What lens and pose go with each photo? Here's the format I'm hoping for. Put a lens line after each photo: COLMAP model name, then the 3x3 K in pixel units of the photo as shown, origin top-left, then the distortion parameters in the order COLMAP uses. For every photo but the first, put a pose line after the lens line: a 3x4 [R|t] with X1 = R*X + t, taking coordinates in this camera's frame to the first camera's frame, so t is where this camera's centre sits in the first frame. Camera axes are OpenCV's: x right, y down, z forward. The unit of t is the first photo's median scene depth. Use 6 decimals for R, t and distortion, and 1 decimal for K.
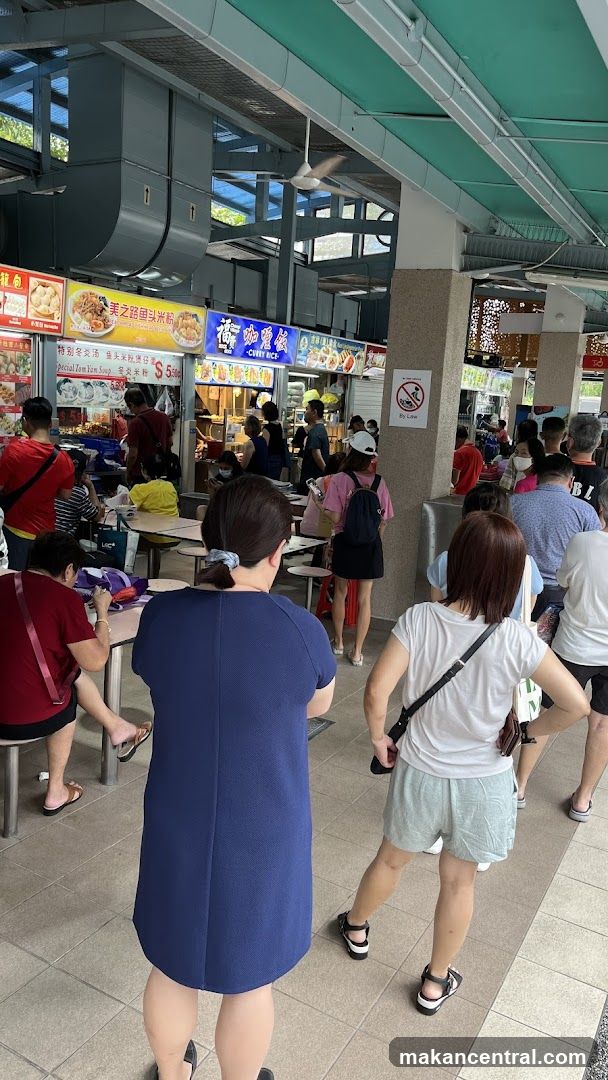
lens RADIAL K [[796.6, 0, 303.6], [0, 796.6, 562.2], [0, 0, 1]] dist [0.001560, -0.062044]
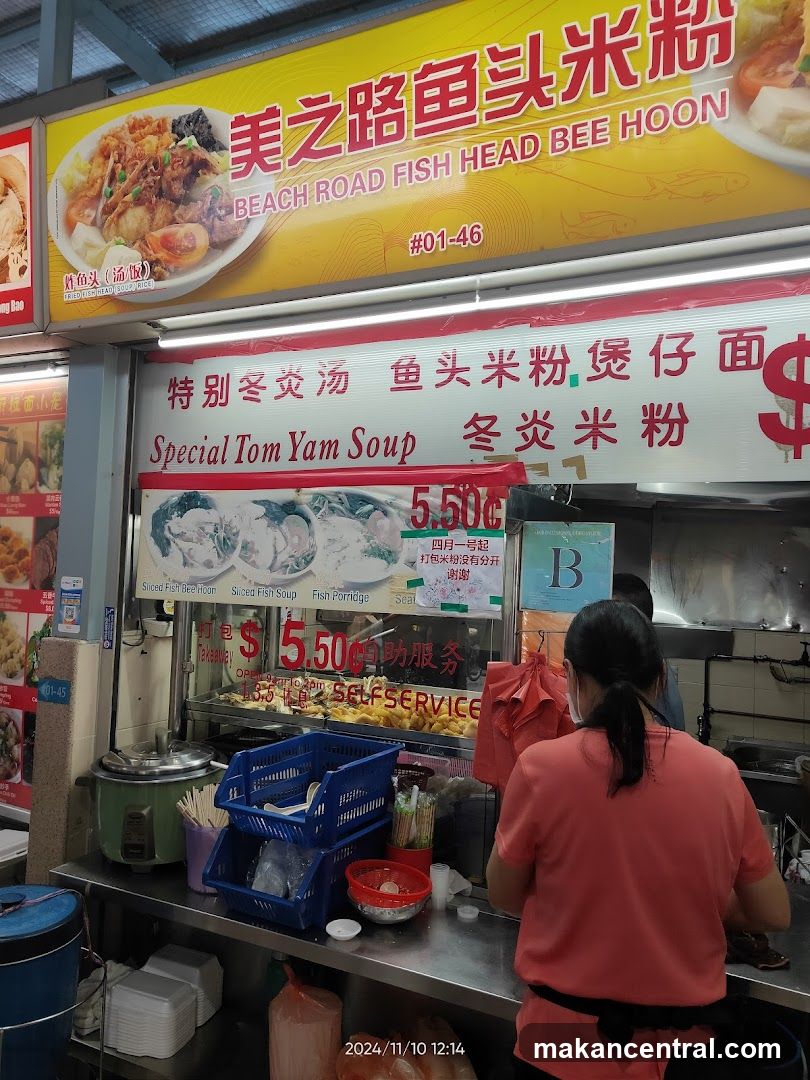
lens RADIAL K [[848.5, 0, 394.0], [0, 848.5, 549.8], [0, 0, 1]] dist [0.021862, -0.011095]
pose [[0.030898, -0.093062, -0.995181, -0.020849], [-0.239112, 0.966058, -0.097762, -0.200547], [0.970500, 0.240980, 0.007597, 1.060294]]
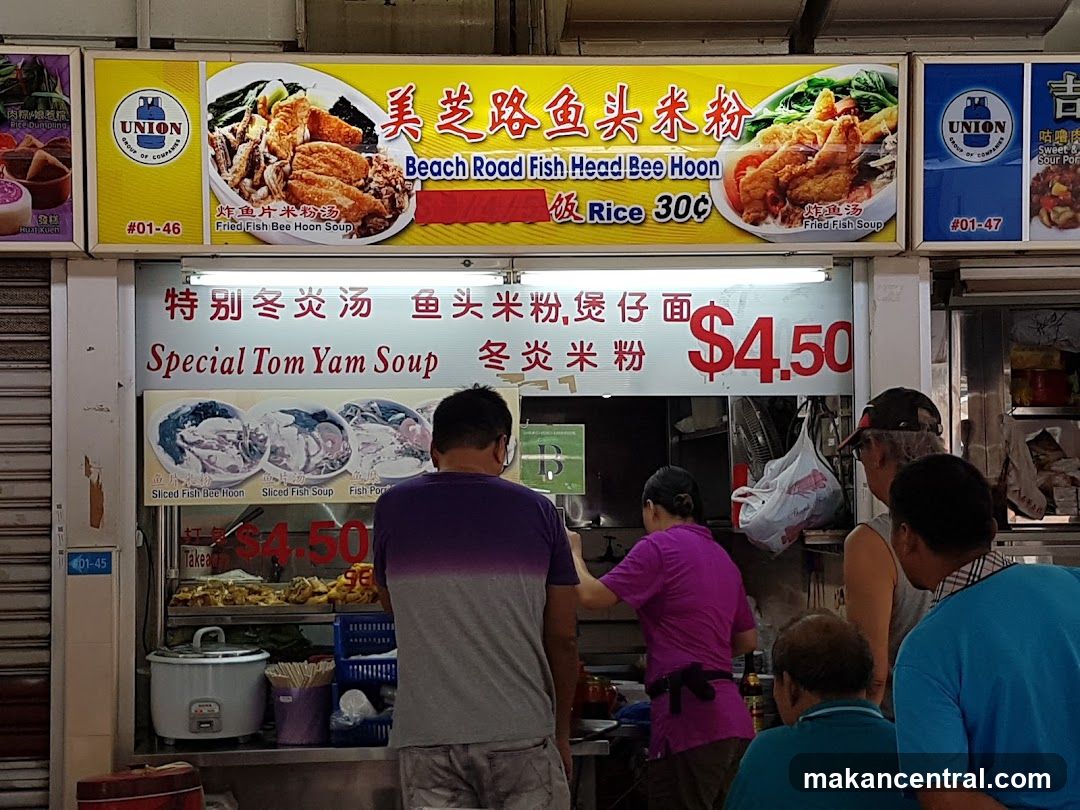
lens RADIAL K [[2101.6, 0, 538.1], [0, 2101.6, 450.1], [0, 0, 1]] dist [0.220505, -0.374547]
pose [[0.571952, -0.079777, -0.816398, 0.363453], [-0.120030, 0.976407, -0.179504, -0.096074], [0.811458, 0.200661, 0.548882, 0.690607]]
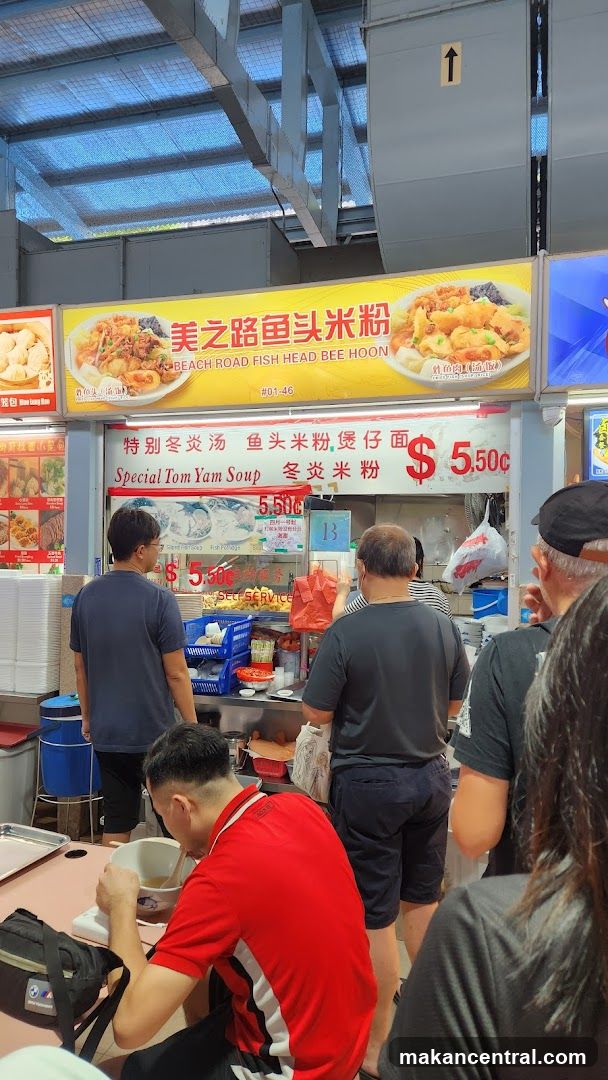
lens RADIAL K [[746.5, 0, 303.2], [0, 746.5, 551.3], [0, 0, 1]] dist [0.068097, 0.000209]
pose [[0.207451, -0.055291, -0.976682, 0.188959], [-0.194935, 0.976042, -0.096660, -0.170702], [0.958626, 0.210442, 0.191702, 1.008693]]
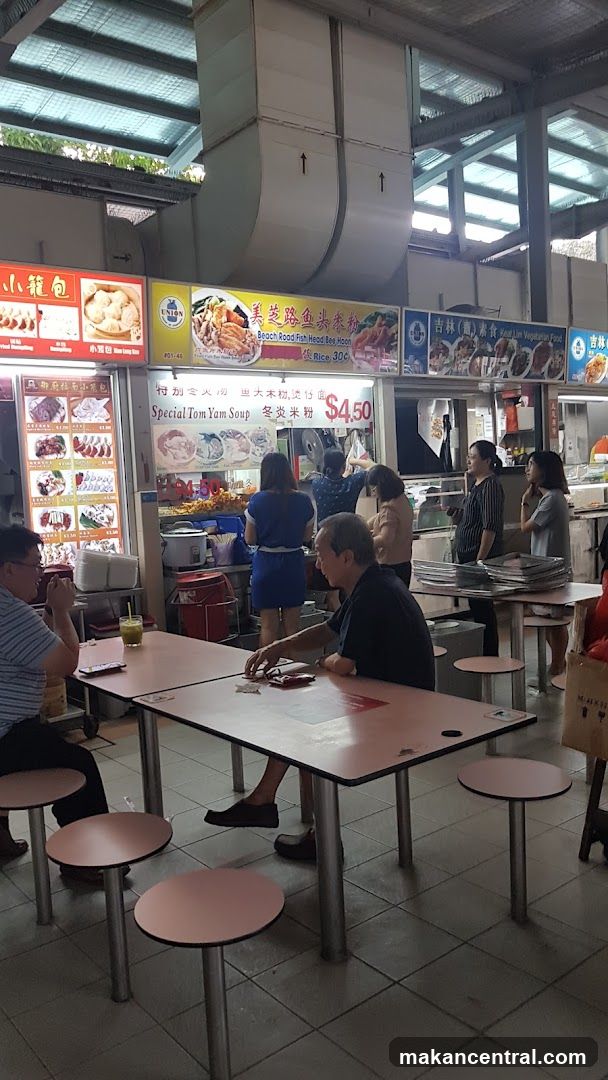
lens RADIAL K [[835.9, 0, 304.9], [0, 835.9, 591.3], [0, 0, 1]] dist [0.002124, -0.172023]
pose [[0.927031, -0.055358, -0.370876, 0.056642], [0.032006, 0.997115, -0.068830, -0.043992], [0.373616, 0.051938, 0.926128, 0.395969]]
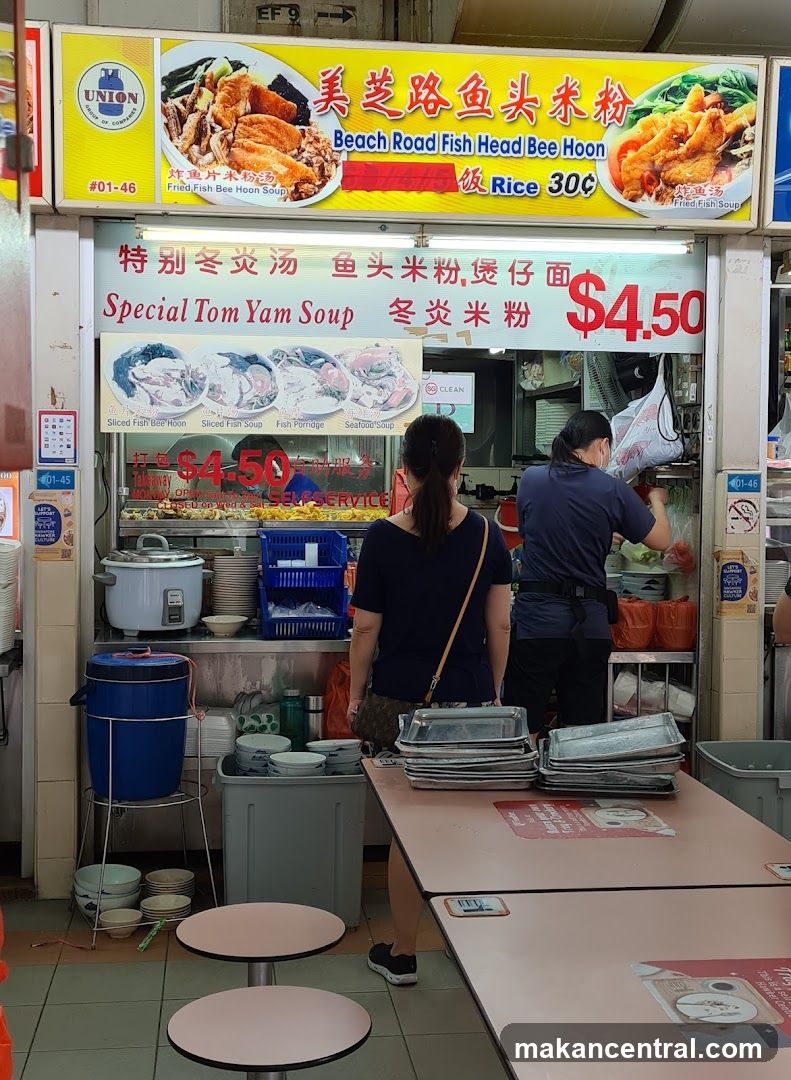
lens RADIAL K [[1453.8, 0, 408.9], [0, 1453.8, 537.1], [0, 0, 1]] dist [0.003130, 0.080039]
pose [[0.614289, -0.010150, -0.789016, 0.222641], [-0.130624, 0.984814, -0.114366, -0.101091], [0.778194, 0.173318, 0.603634, 0.737095]]
